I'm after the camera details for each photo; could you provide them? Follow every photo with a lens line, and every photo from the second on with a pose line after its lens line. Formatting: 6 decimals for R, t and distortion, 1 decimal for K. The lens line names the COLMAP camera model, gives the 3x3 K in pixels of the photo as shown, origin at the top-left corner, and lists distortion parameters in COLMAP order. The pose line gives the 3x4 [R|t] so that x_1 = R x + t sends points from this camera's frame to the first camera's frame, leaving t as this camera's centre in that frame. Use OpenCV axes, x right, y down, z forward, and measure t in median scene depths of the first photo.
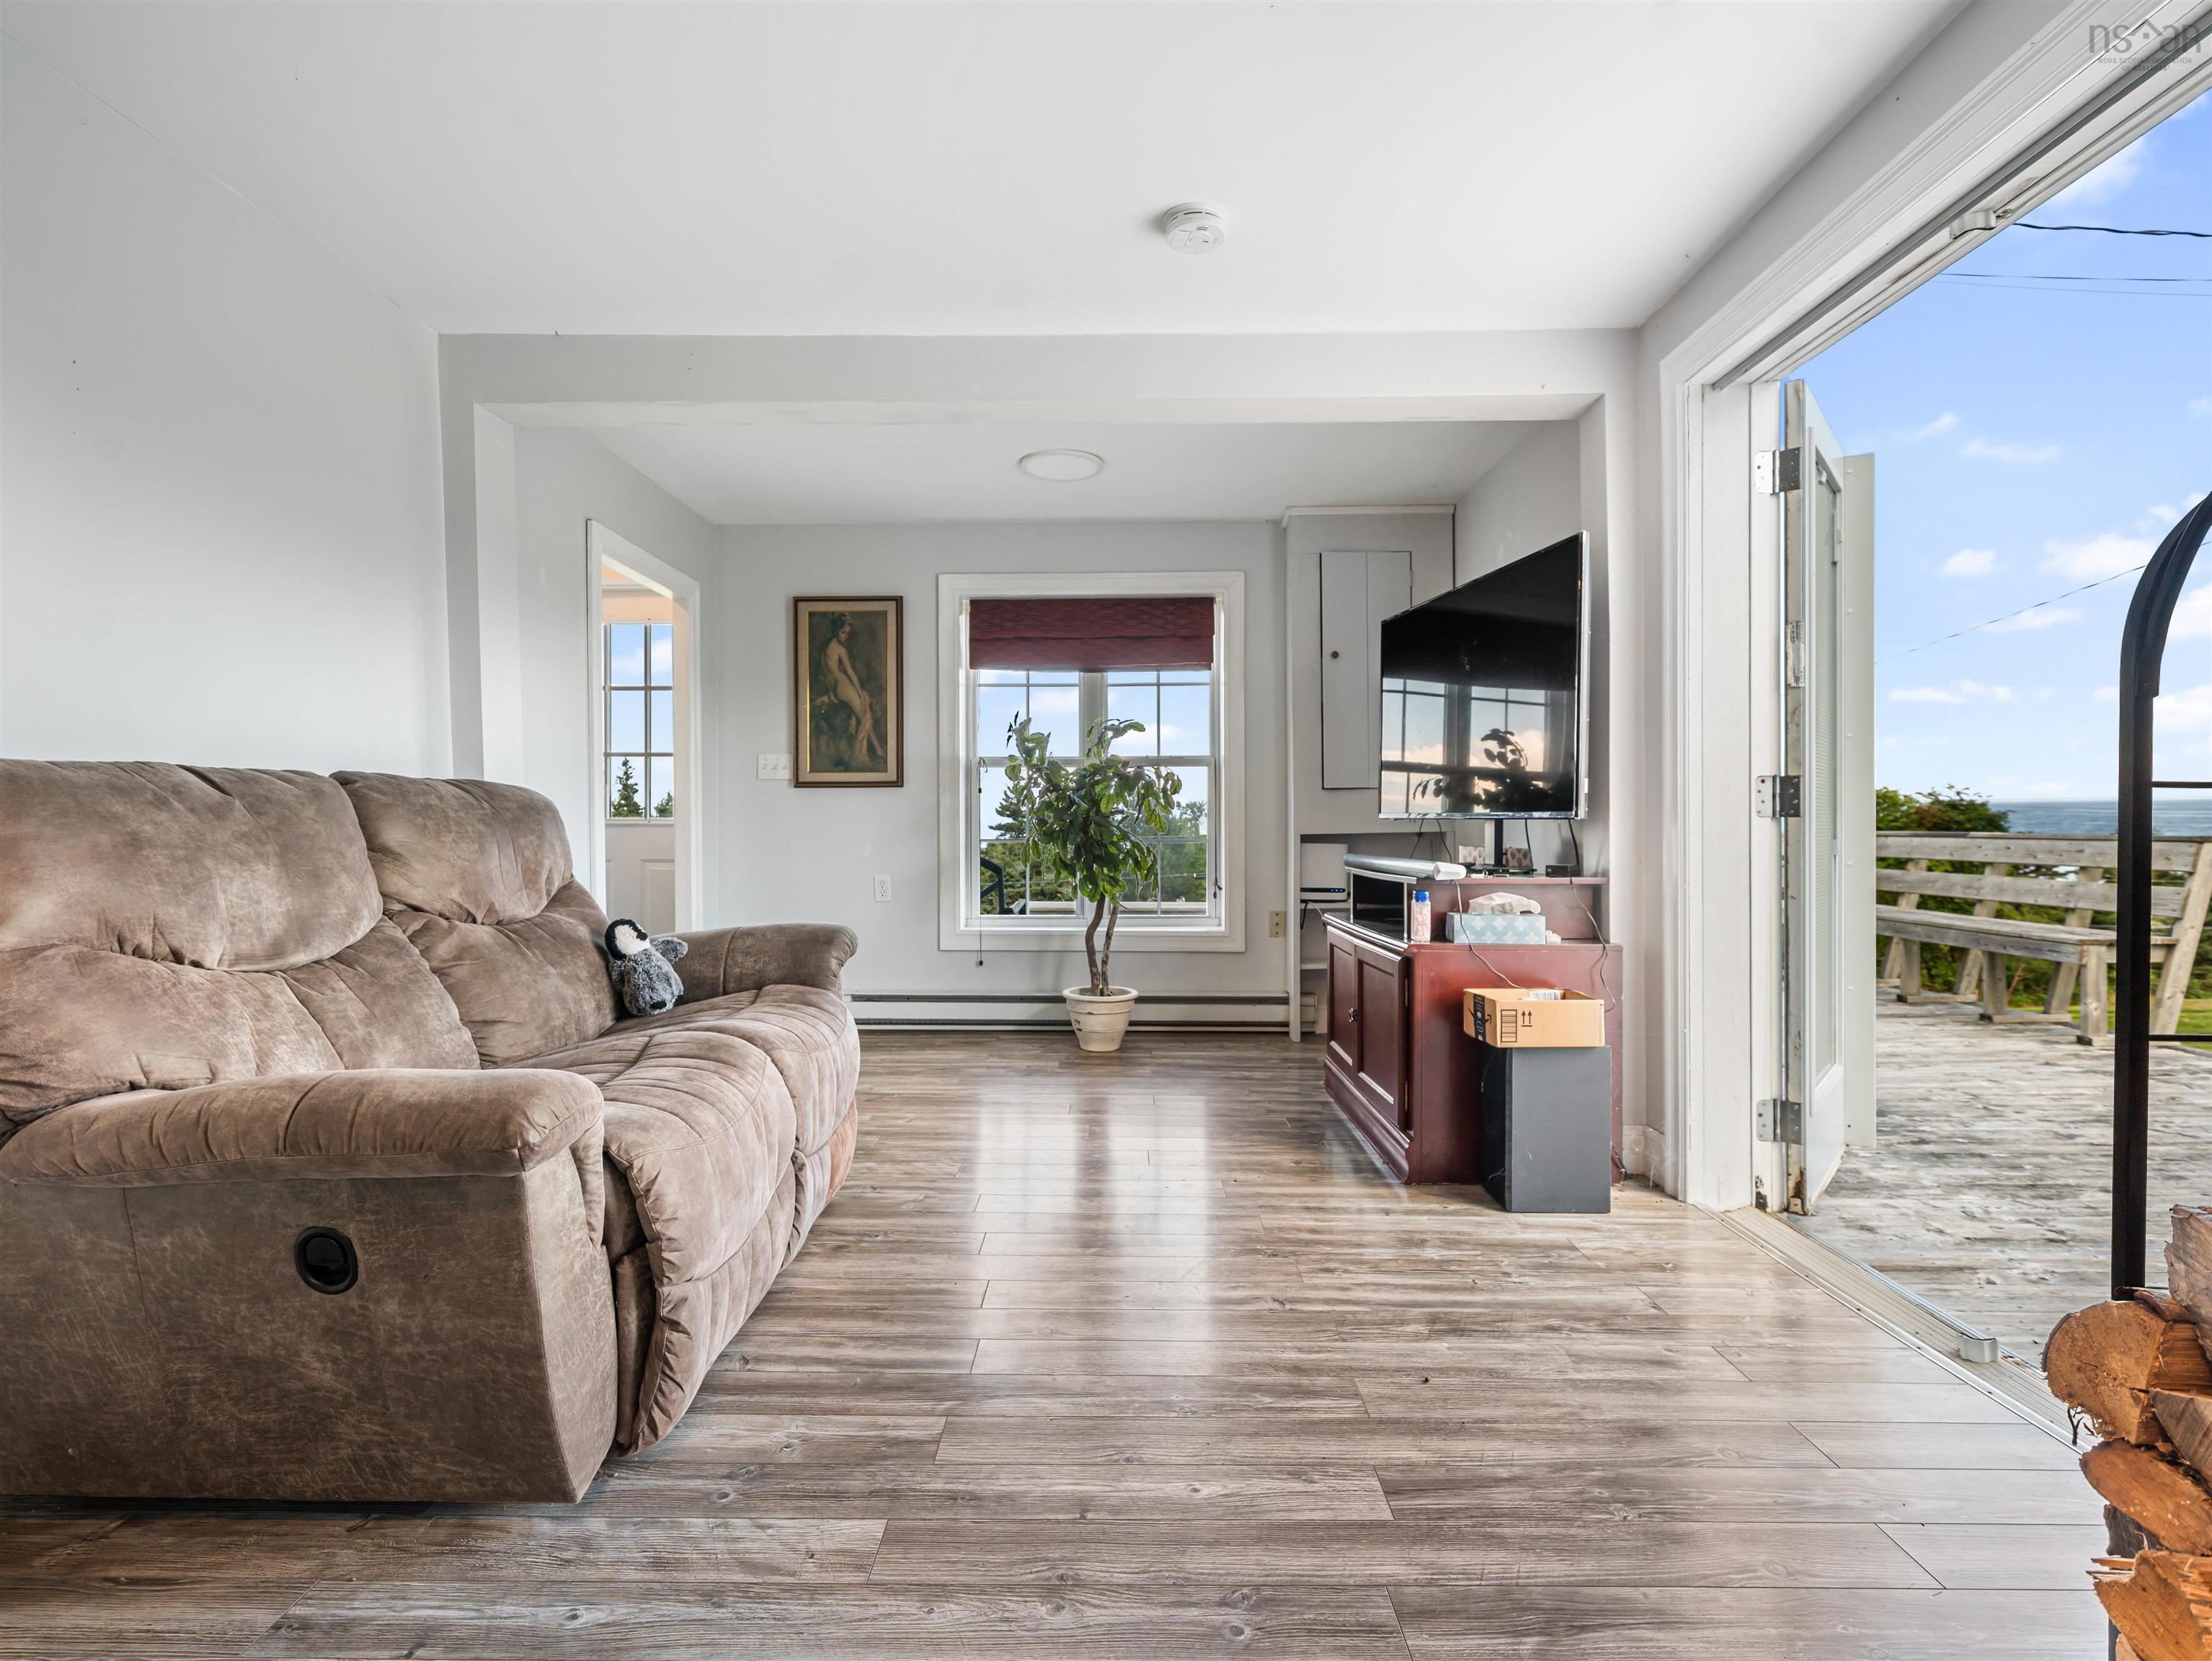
lens RADIAL K [[1067.2, 0, 1159.6], [0, 1067.2, 839.0], [0, 0, 1]] dist [-0.002789, 0.000445]
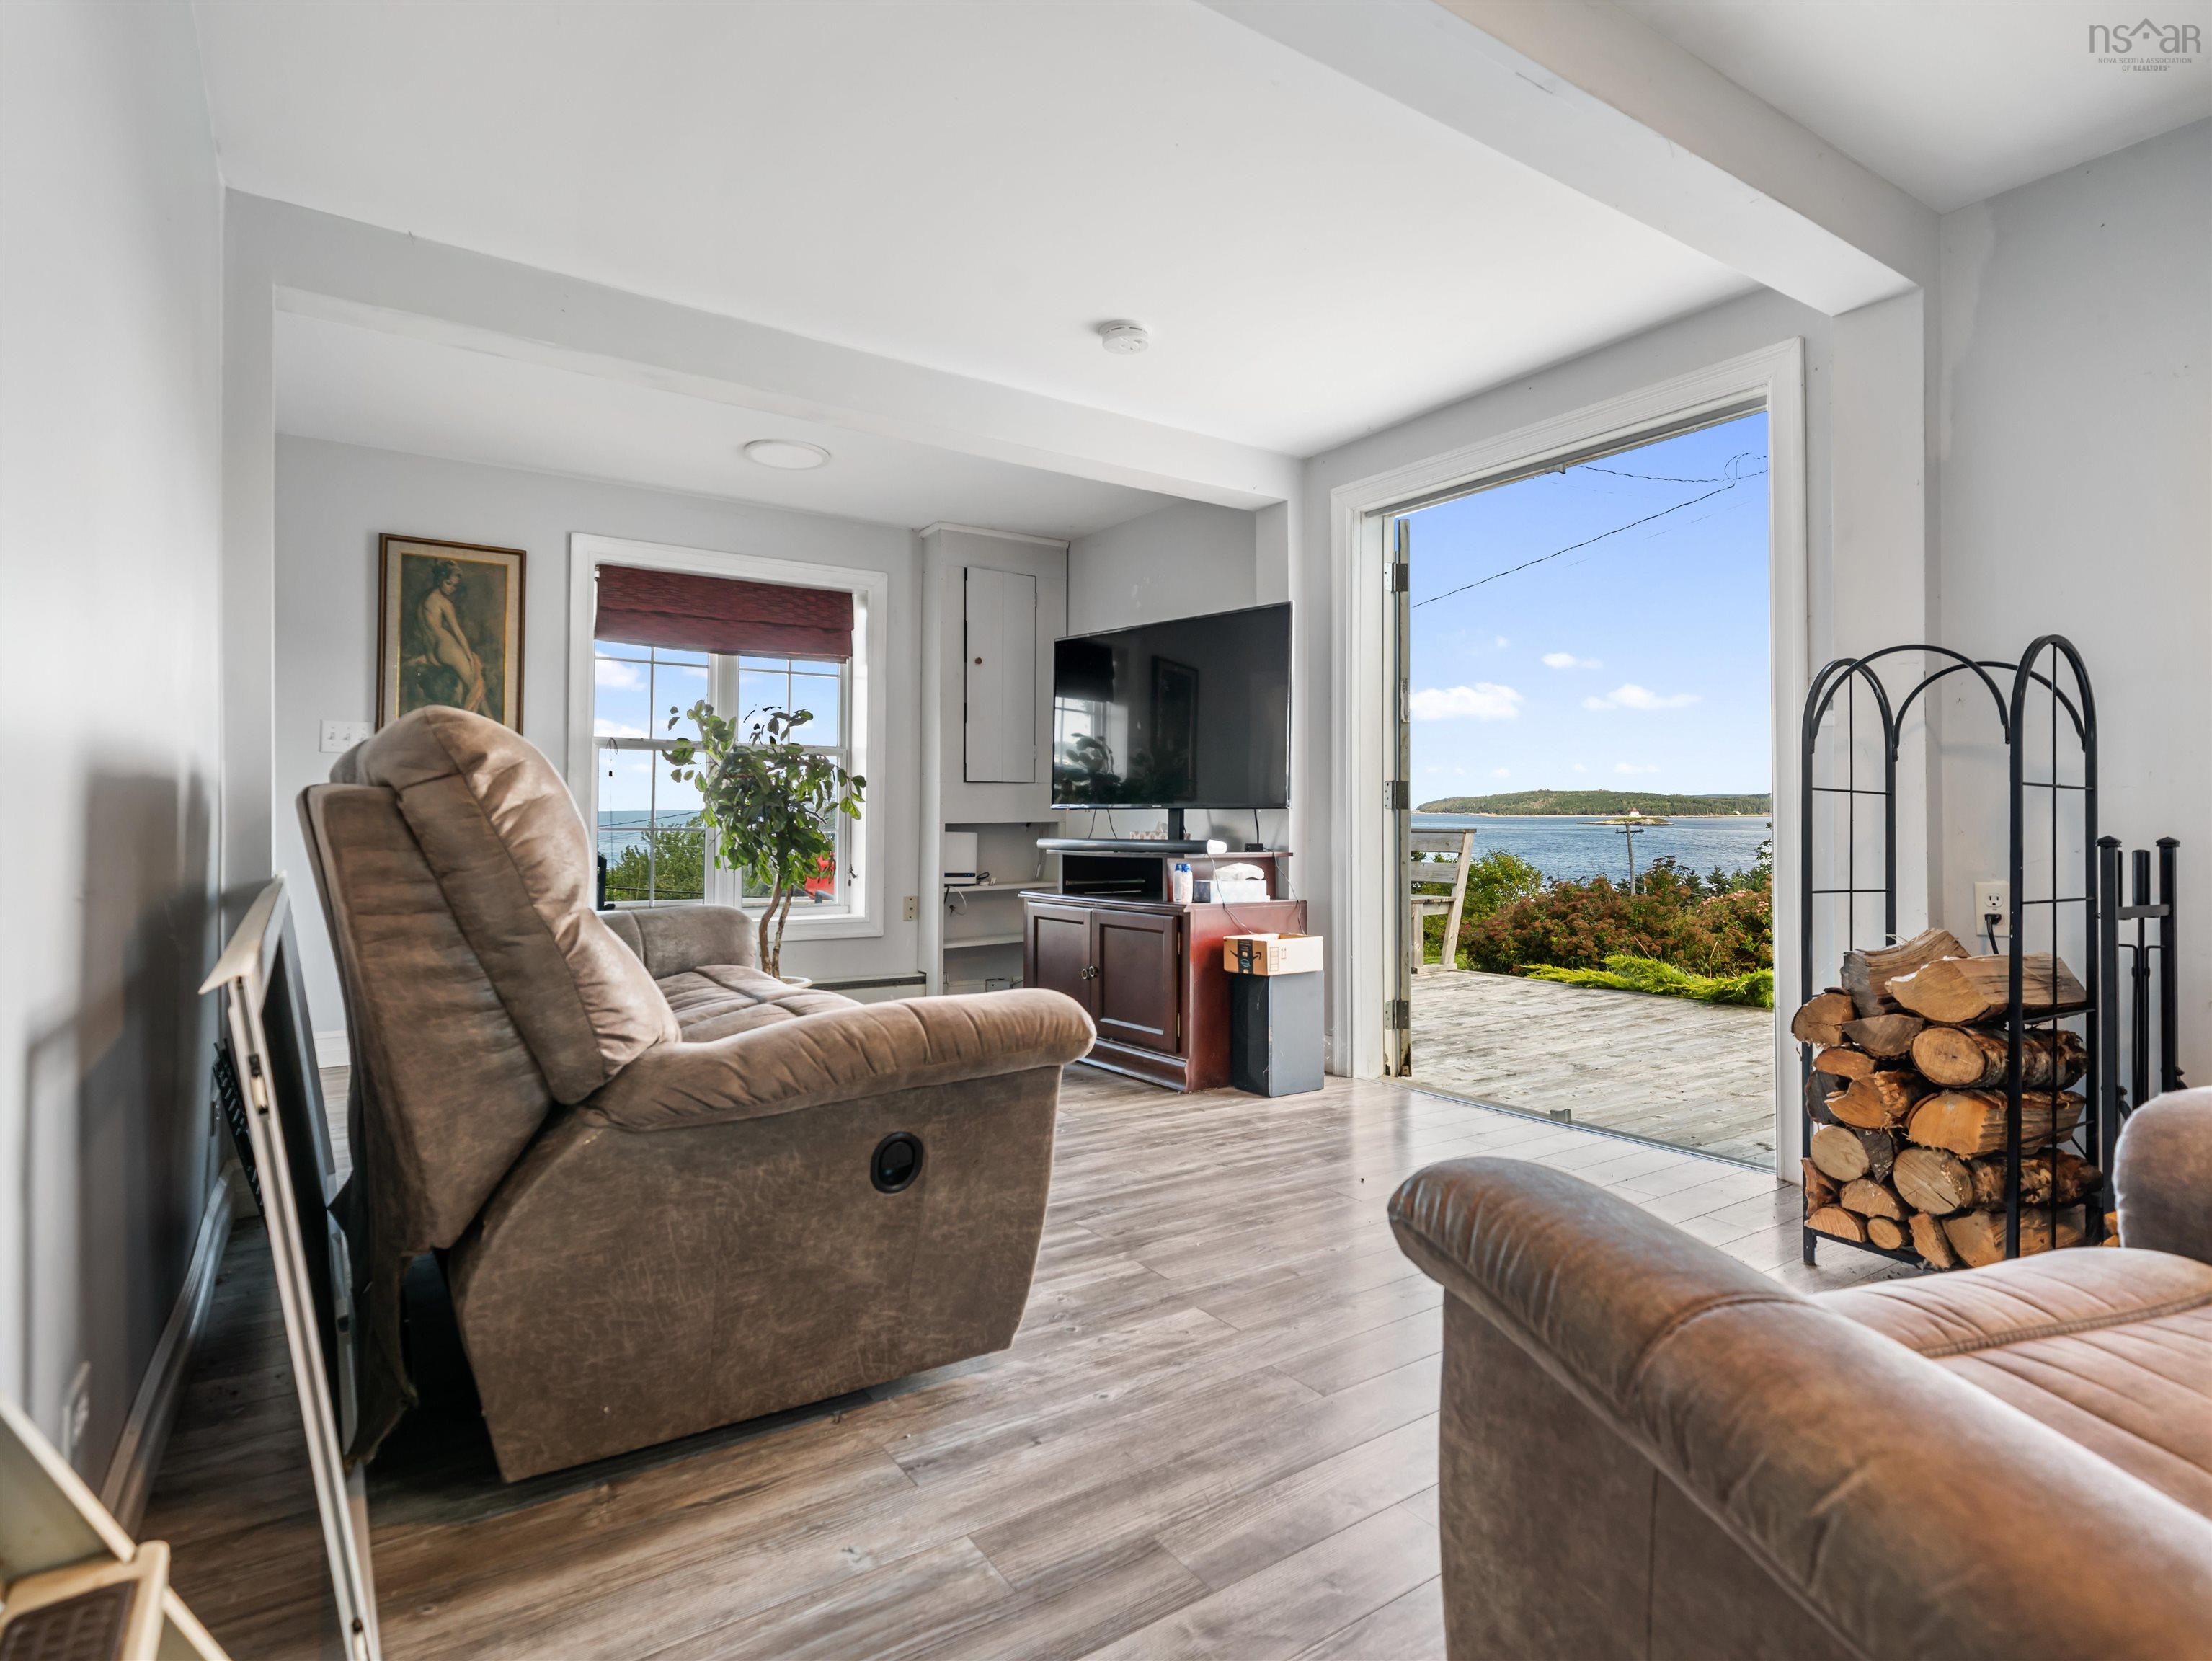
lens RADIAL K [[1120.1, 0, 1143.9], [0, 1120.1, 814.9], [0, 0, 1]] dist [0.000417, 0.000254]
pose [[0.821738, 0.009638, 0.569784, -0.617830], [0.002506, 0.999786, -0.020526, 0.019165], [-0.569860, 0.018295, 0.821538, -0.084910]]
